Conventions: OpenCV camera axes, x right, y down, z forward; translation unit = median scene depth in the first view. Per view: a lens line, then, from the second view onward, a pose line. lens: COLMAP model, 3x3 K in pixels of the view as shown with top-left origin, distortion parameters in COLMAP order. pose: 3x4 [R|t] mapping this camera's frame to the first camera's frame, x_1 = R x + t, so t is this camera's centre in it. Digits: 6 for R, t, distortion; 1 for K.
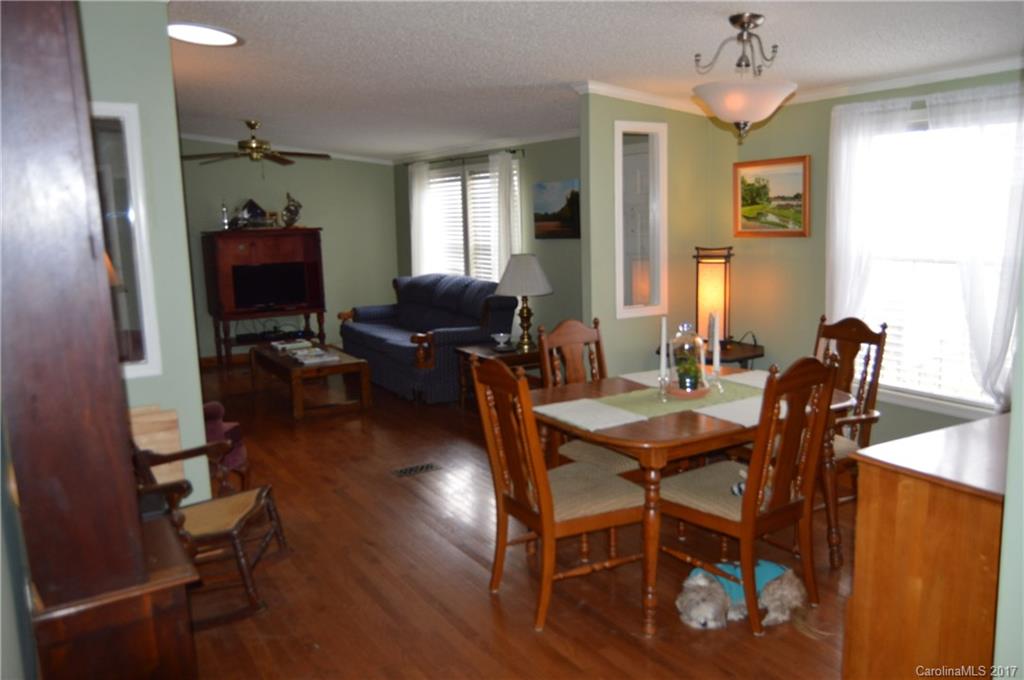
lens RADIAL K [[826.9, 0, 511.6], [0, 826.9, 342.1], [0, 0, 1]] dist [-0.017085, -0.008471]
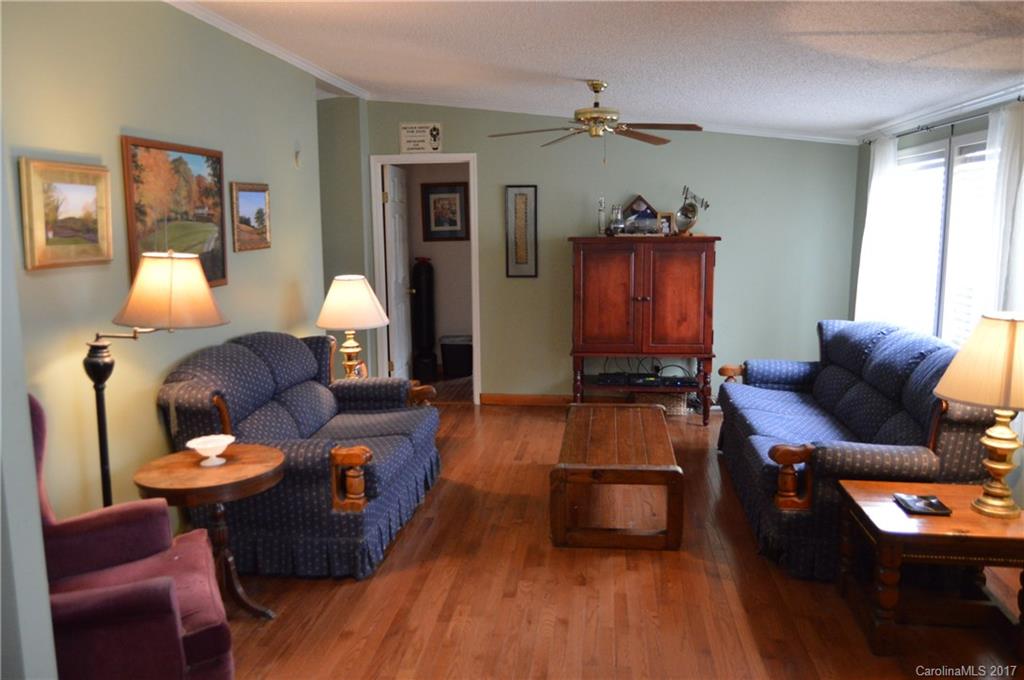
lens RADIAL K [[826.9, 0, 513.4], [0, 826.9, 335.9], [0, 0, 1]] dist [-0.017085, -0.008471]
pose [[0.778063, 0.111633, -0.618188, 0.068647], [-0.113884, 0.992843, 0.035951, -0.066703], [0.617777, 0.042429, 0.785208, 0.383950]]
